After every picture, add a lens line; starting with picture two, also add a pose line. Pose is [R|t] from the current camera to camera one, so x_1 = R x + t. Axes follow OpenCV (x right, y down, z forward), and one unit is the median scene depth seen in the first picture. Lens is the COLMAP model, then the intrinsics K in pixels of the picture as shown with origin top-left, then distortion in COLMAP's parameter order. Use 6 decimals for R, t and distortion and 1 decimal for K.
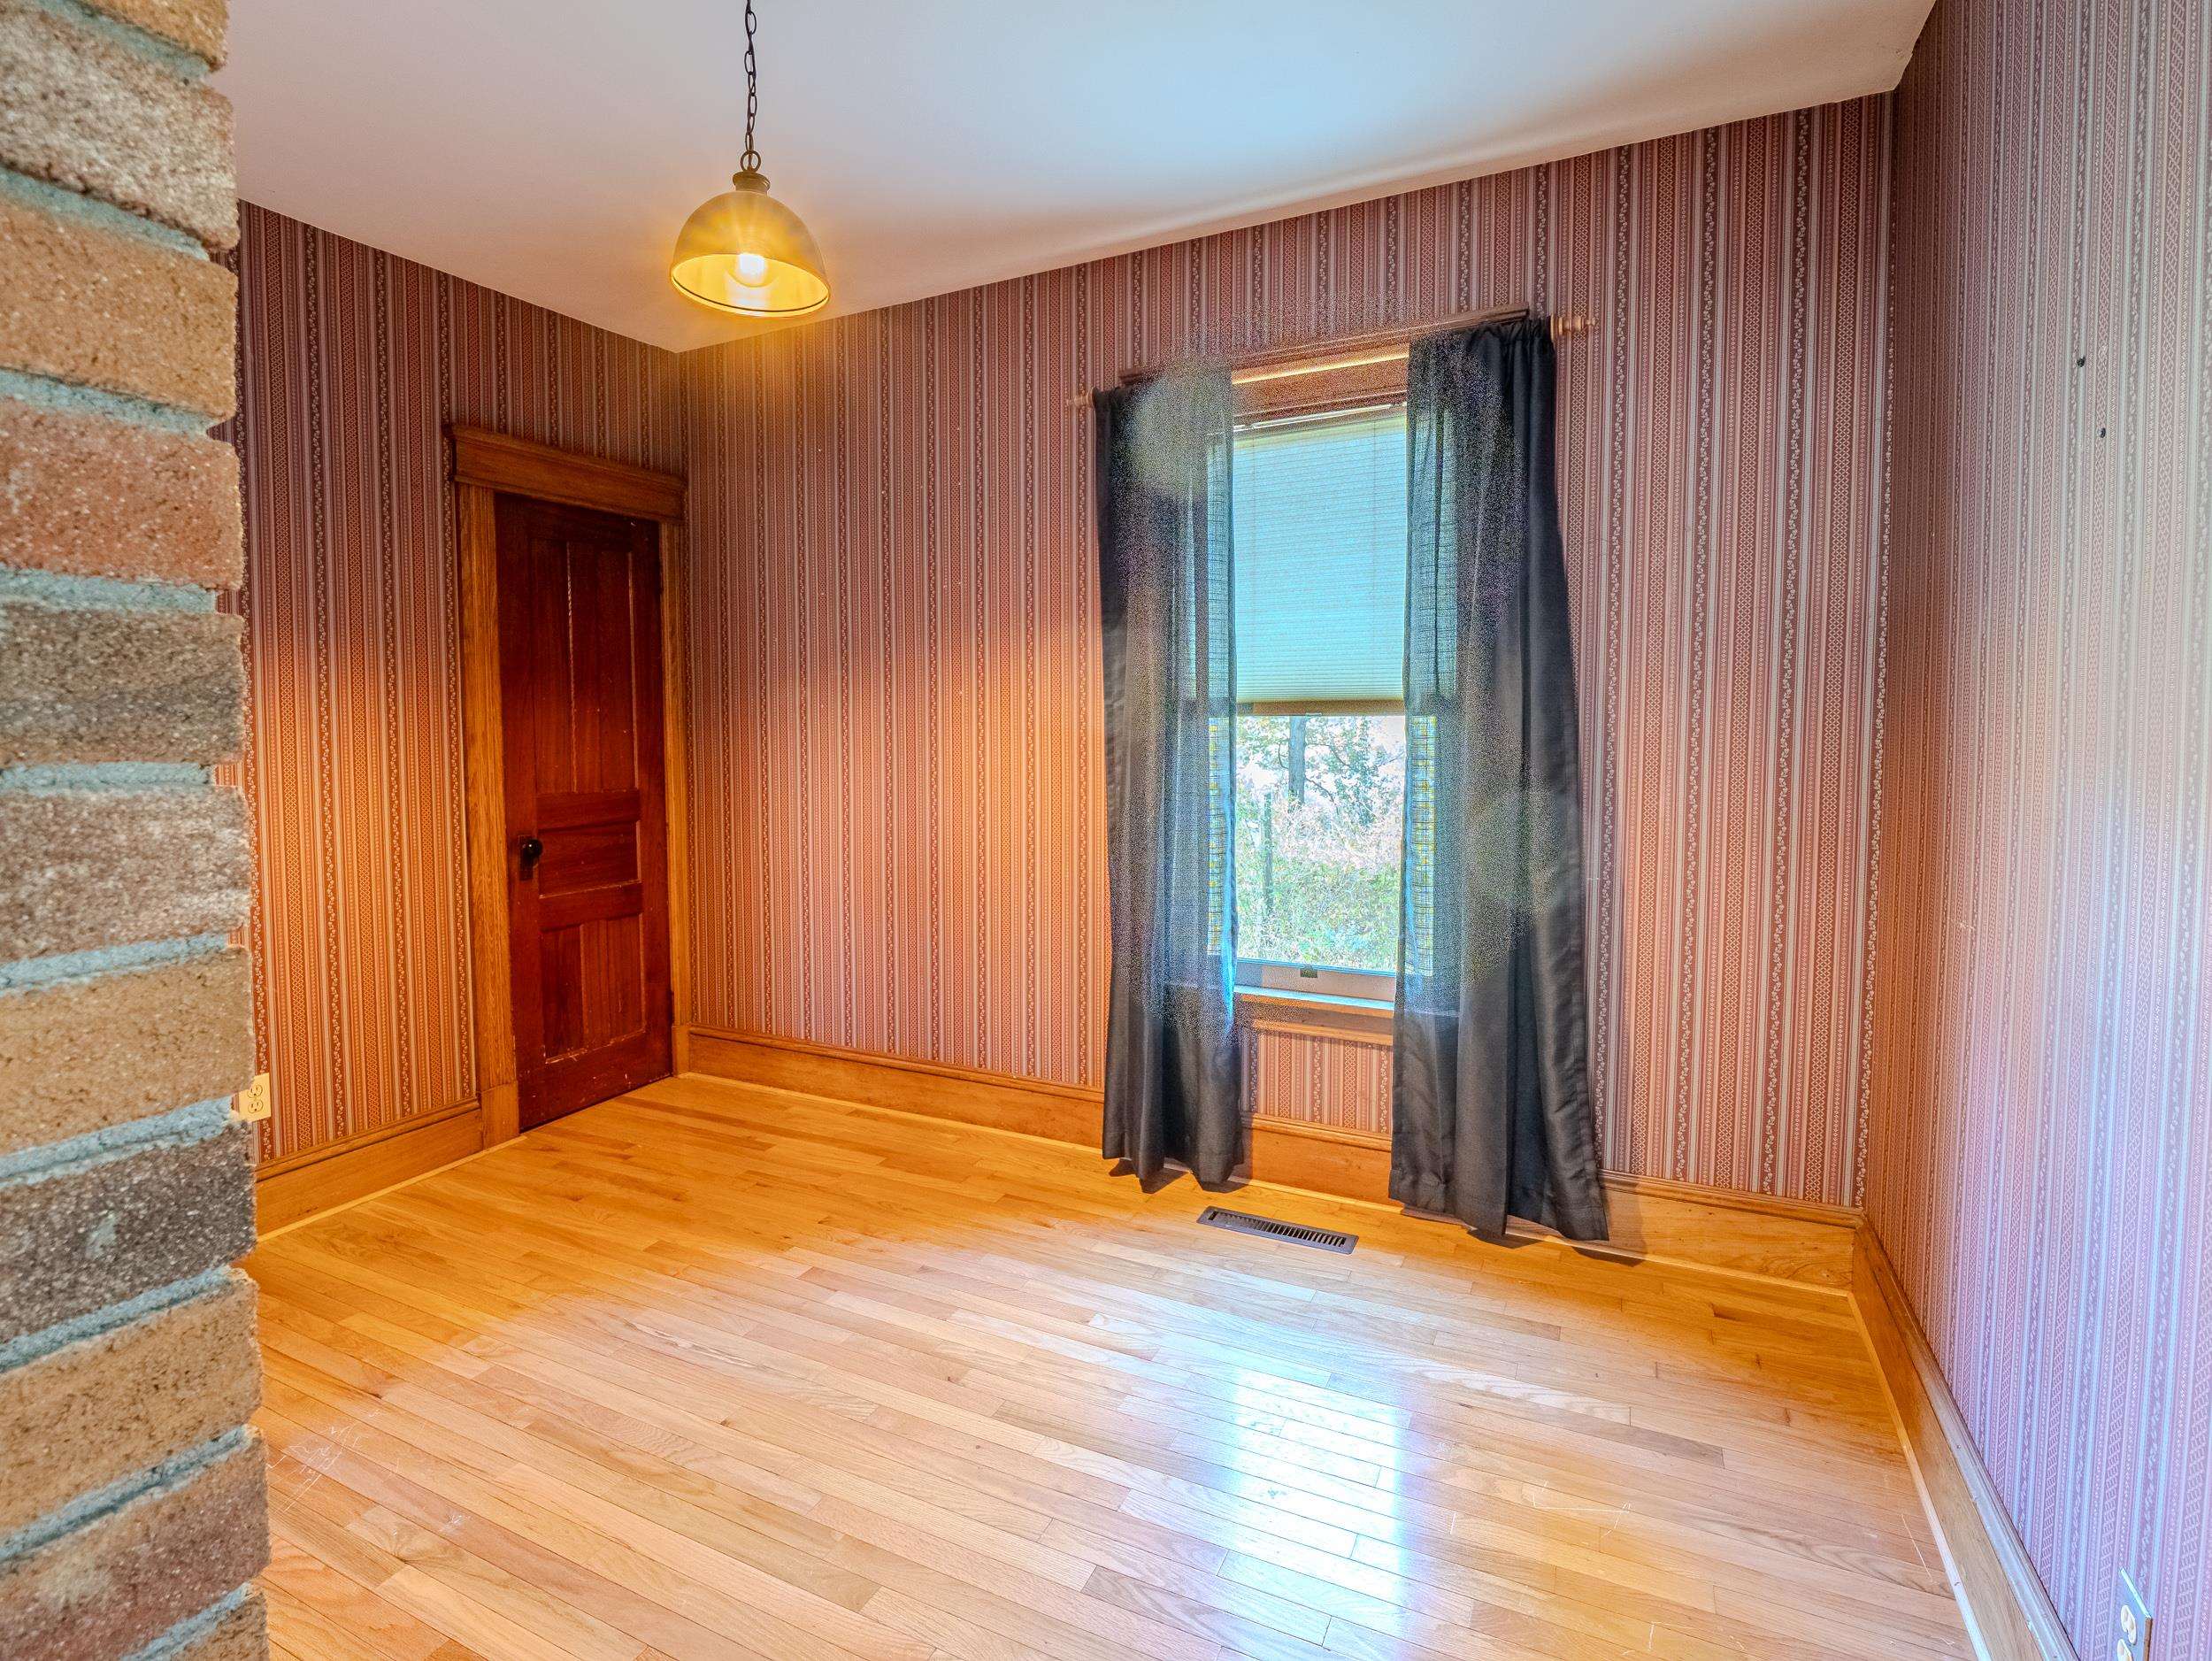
lens RADIAL K [[1085.4, 0, 1105.5], [0, 1085.4, 784.0], [0, 0, 1]] dist [-0.023322, -0.000037]
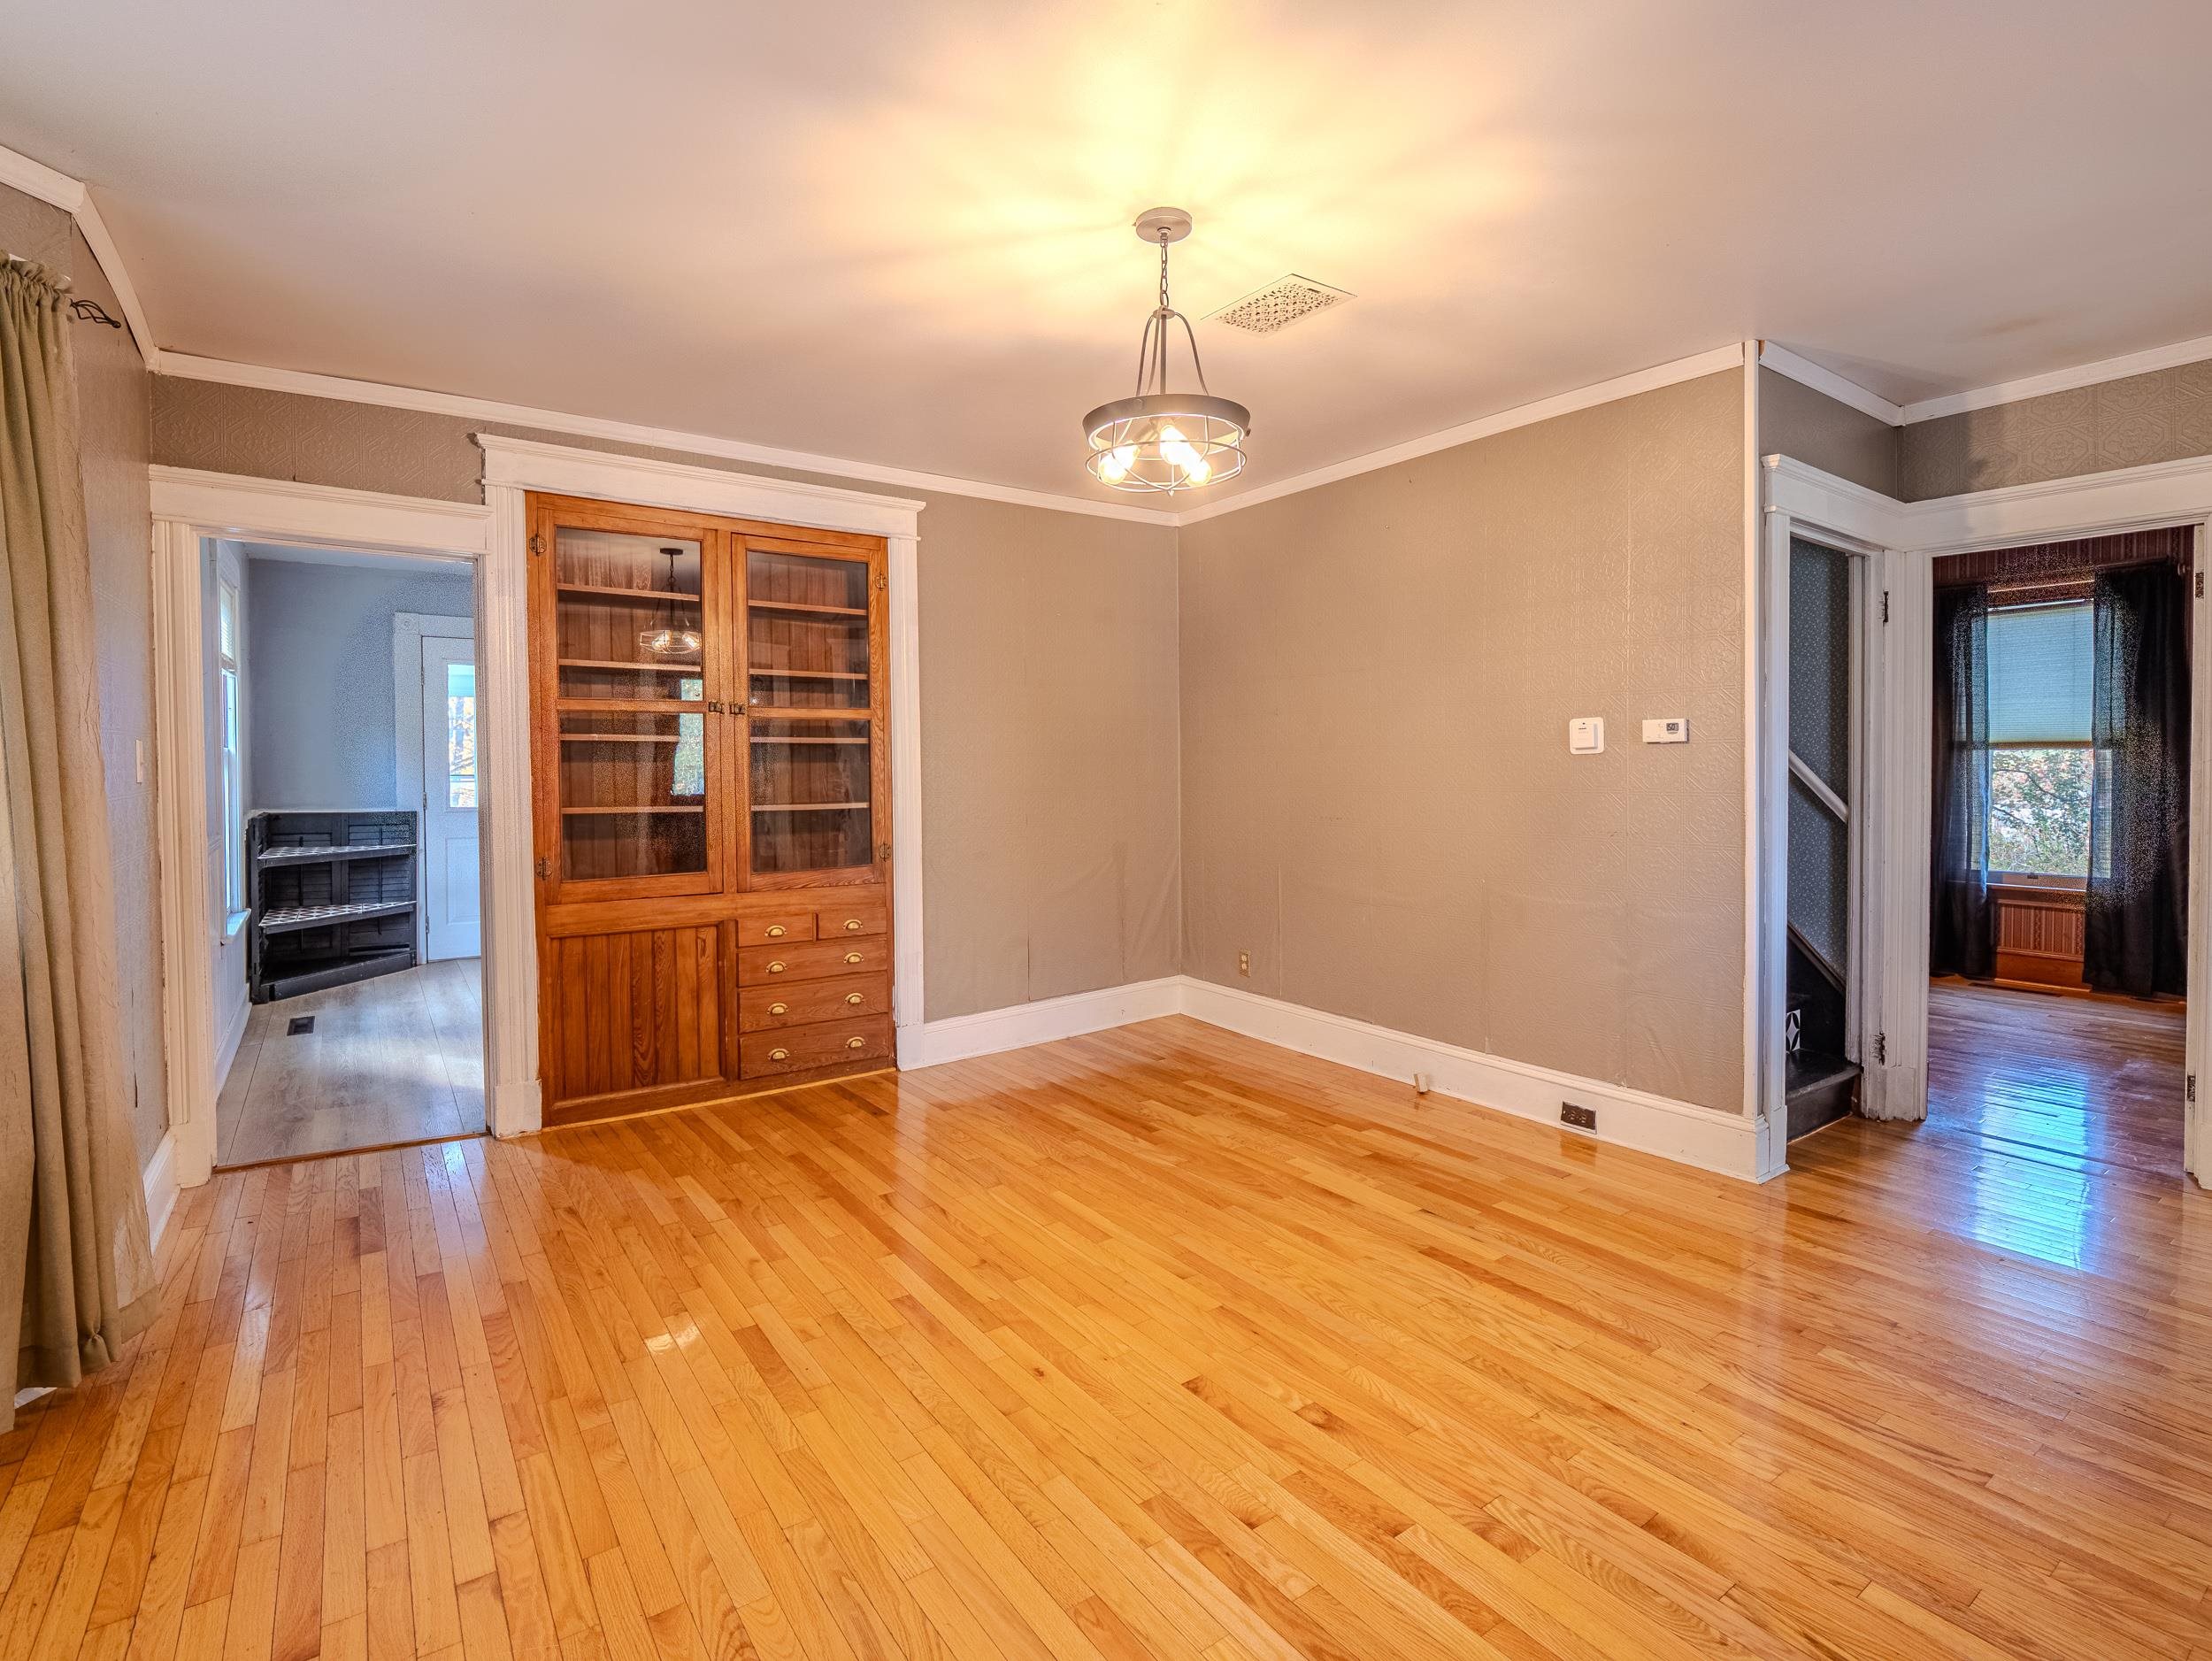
lens RADIAL K [[1085.4, 0, 1105.5], [0, 1085.4, 784.0], [0, 0, 1]] dist [-0.023322, -0.000037]
pose [[0.874916, 0.008585, -0.484199, -0.373203], [-0.020385, 0.999610, -0.019111, 0.077437], [0.483846, 0.026591, 0.874749, -1.618770]]
